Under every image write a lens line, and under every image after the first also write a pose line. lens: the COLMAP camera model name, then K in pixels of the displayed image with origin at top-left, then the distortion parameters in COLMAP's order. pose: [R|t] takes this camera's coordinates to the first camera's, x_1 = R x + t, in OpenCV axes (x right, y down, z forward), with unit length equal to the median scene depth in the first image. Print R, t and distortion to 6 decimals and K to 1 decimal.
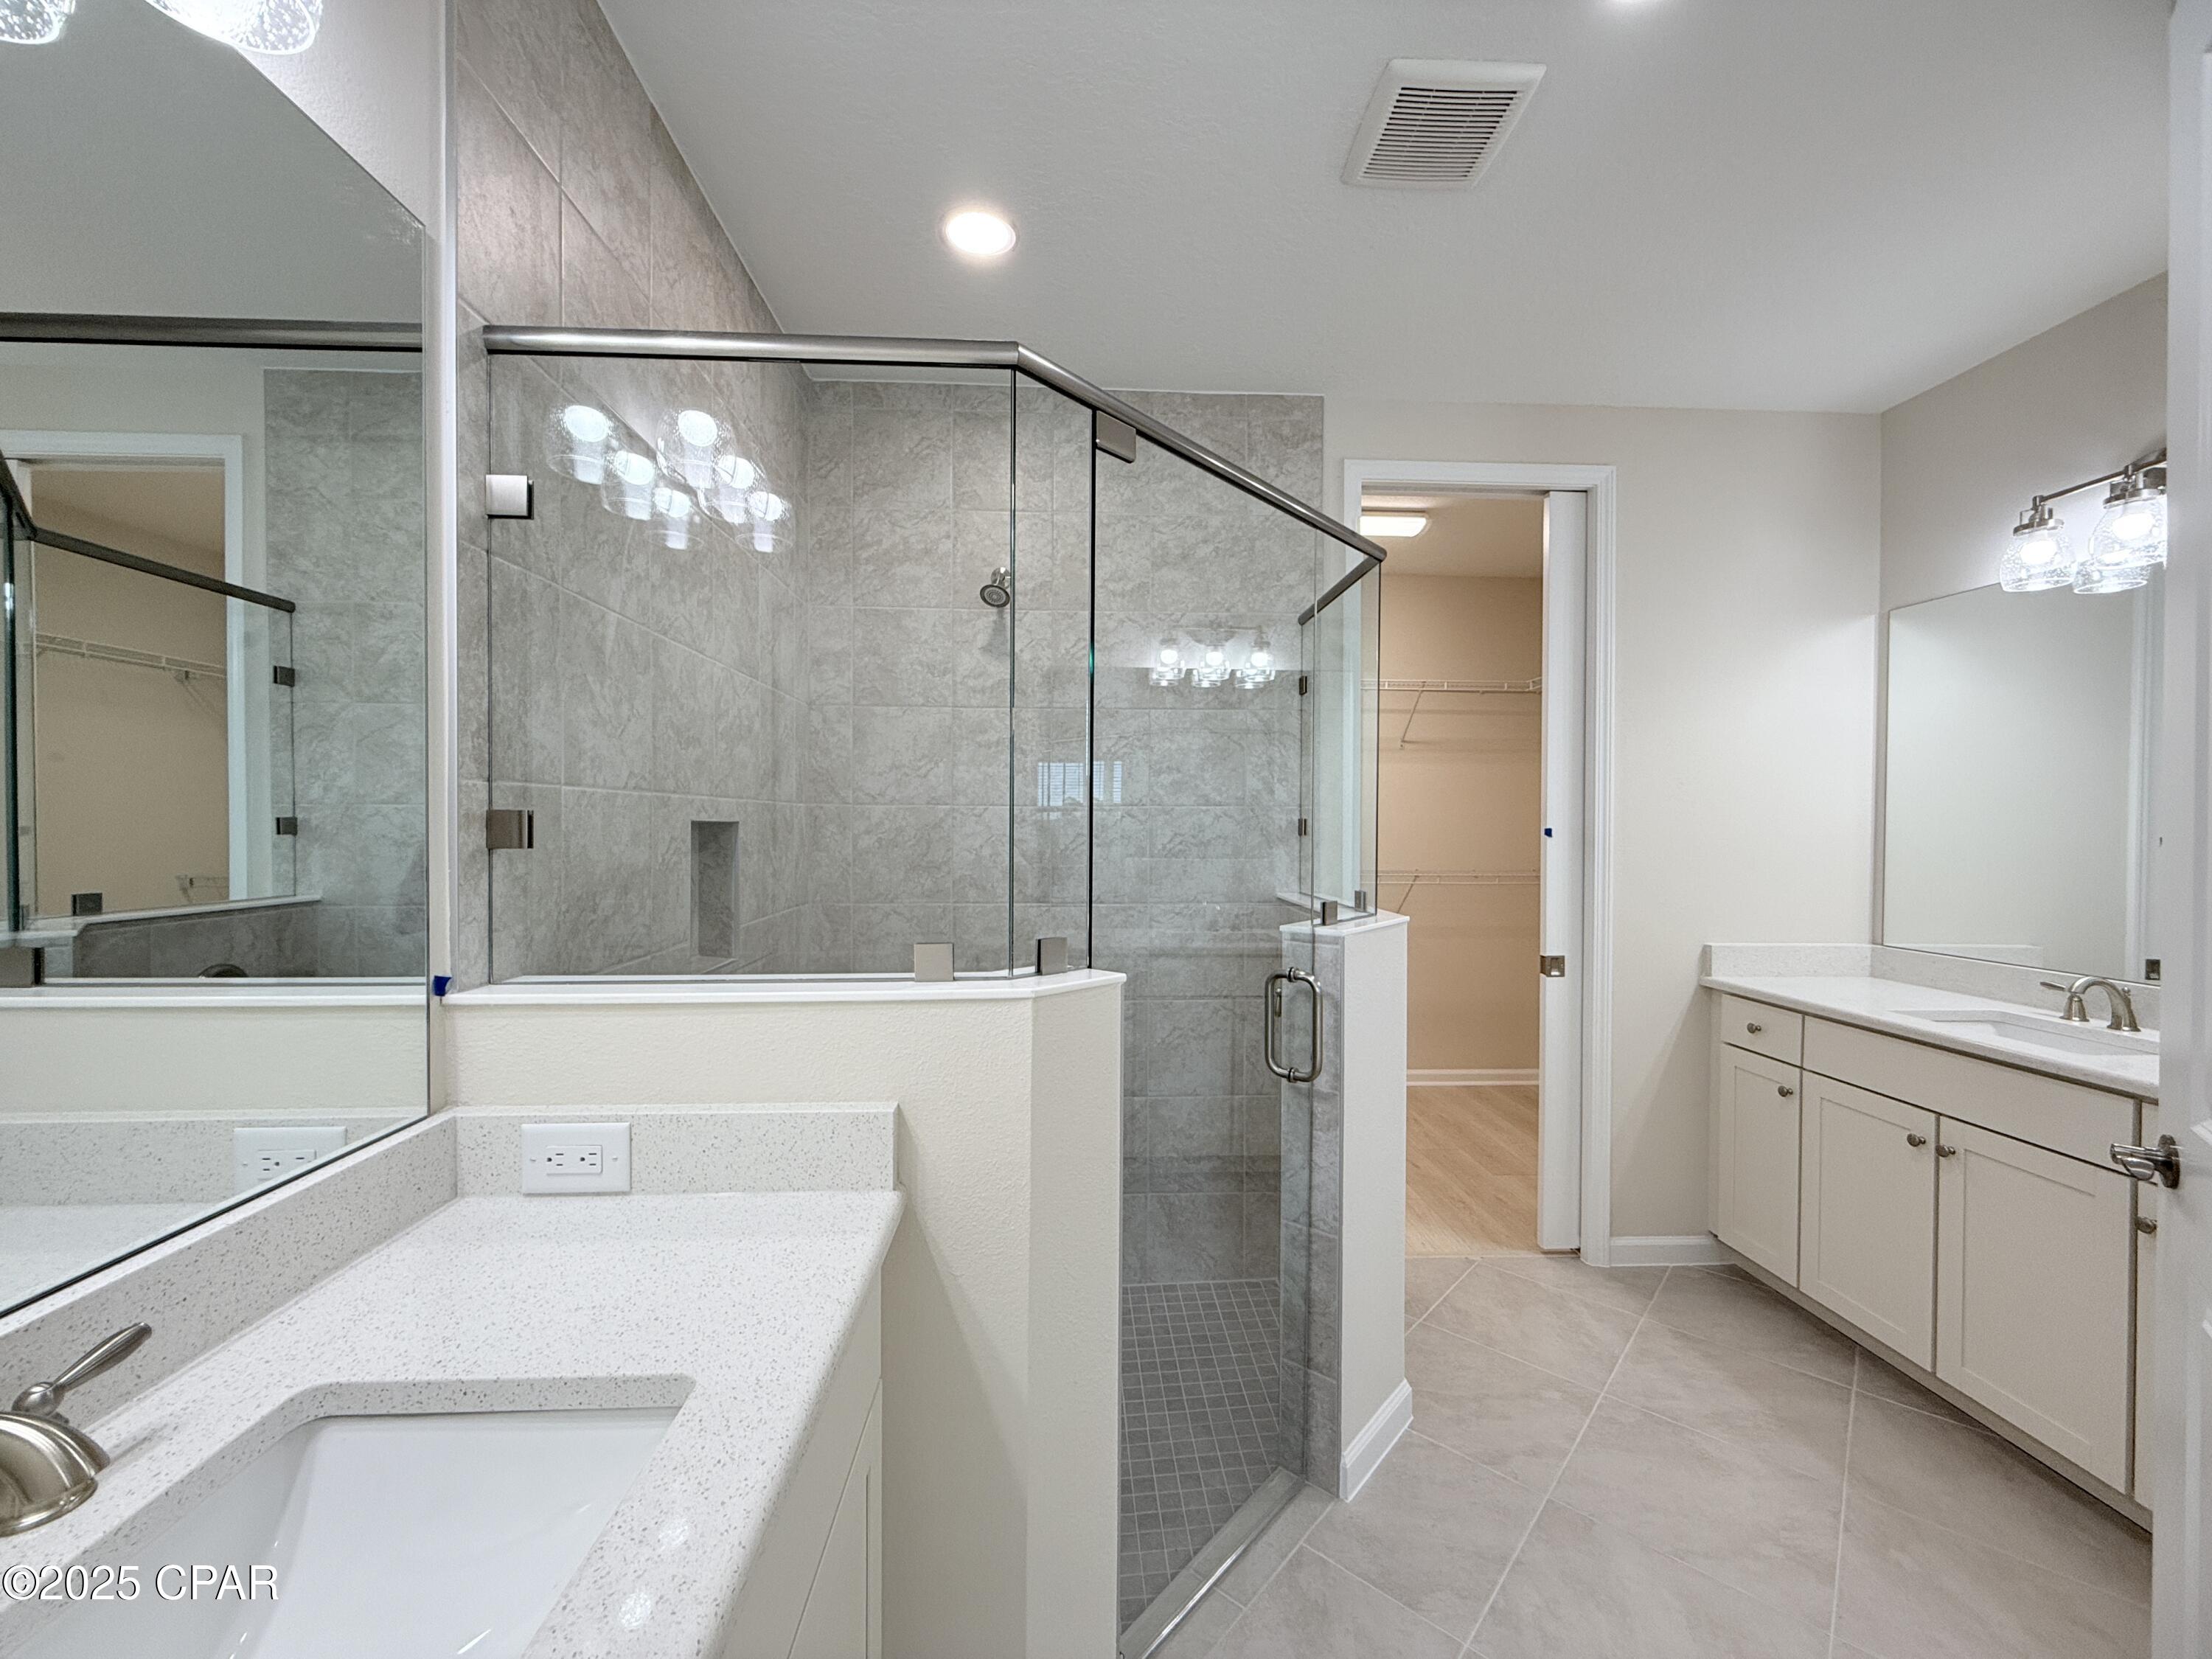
lens RADIAL K [[885.3, 0, 1104.5], [0, 885.3, 830.0], [0, 0, 1]] dist [-0.000393, -0.000073]
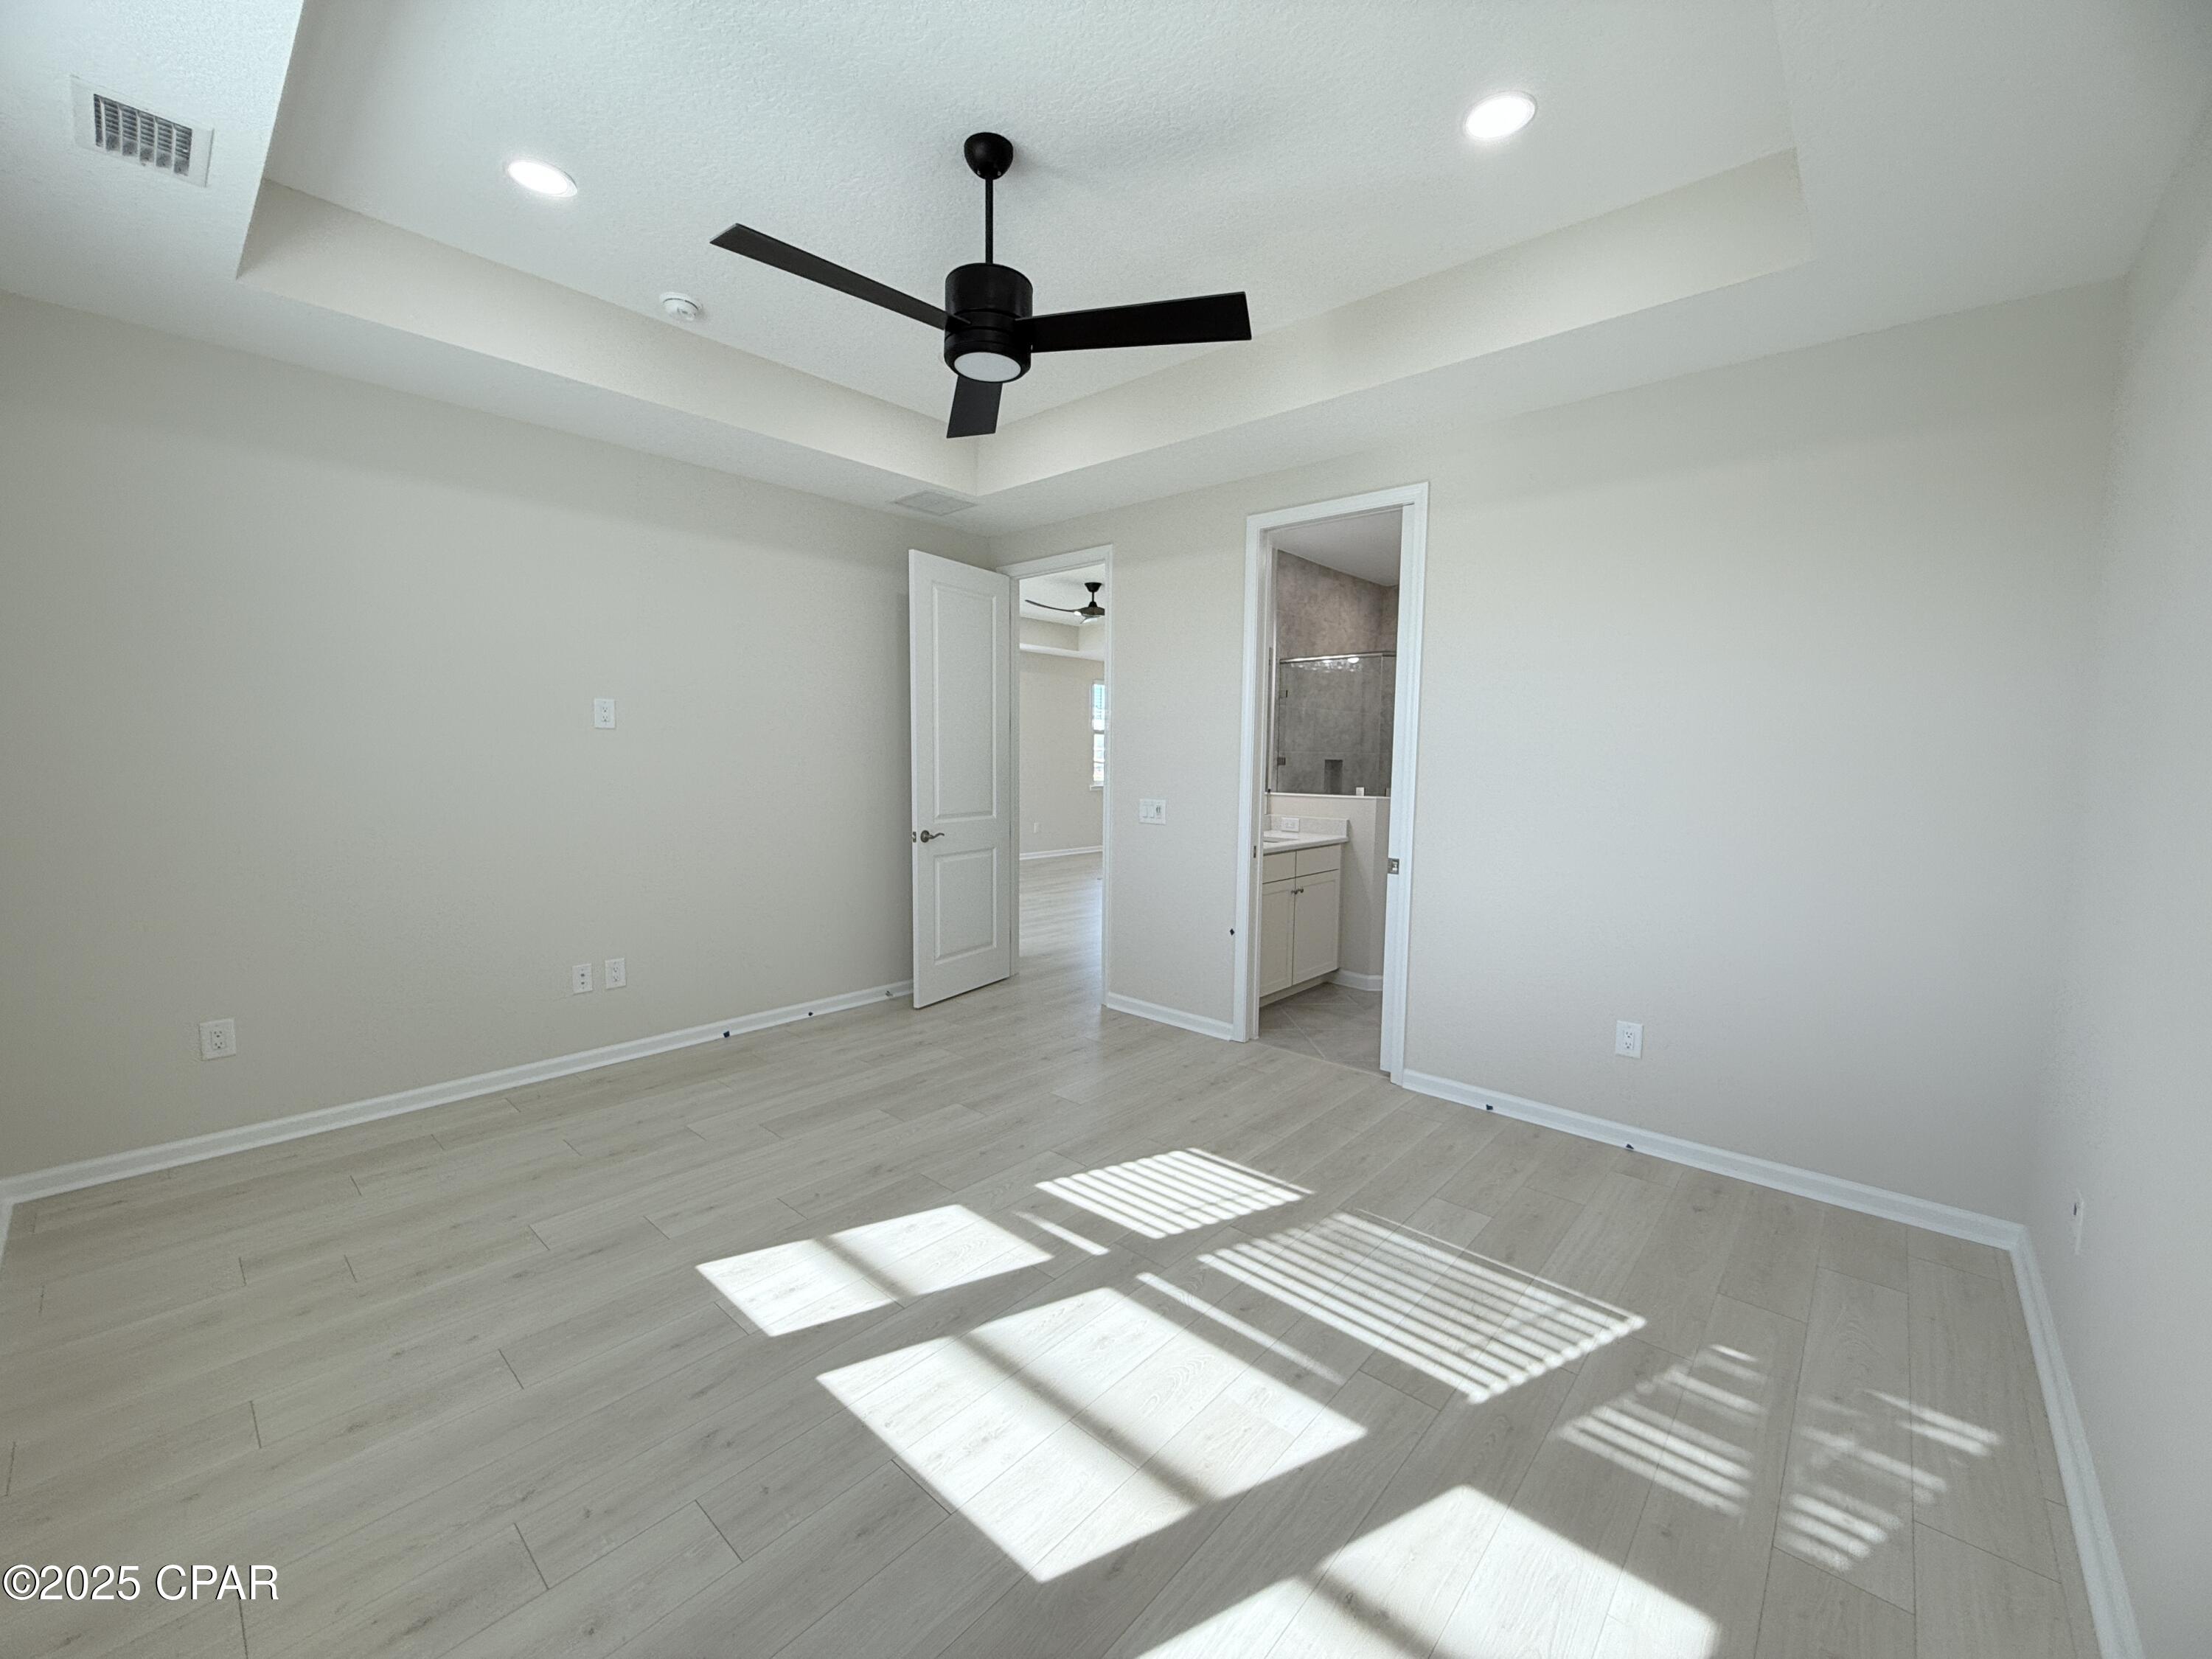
lens RADIAL K [[885.3, 0, 1109.5], [0, 885.3, 830.9], [0, 0, 1]] dist [-0.000393, -0.000073]
pose [[0.712342, 0.069037, -0.698428, 1.844118], [-0.014992, 0.996420, 0.083201, -0.008377], [0.701672, -0.048797, 0.710827, -2.783785]]
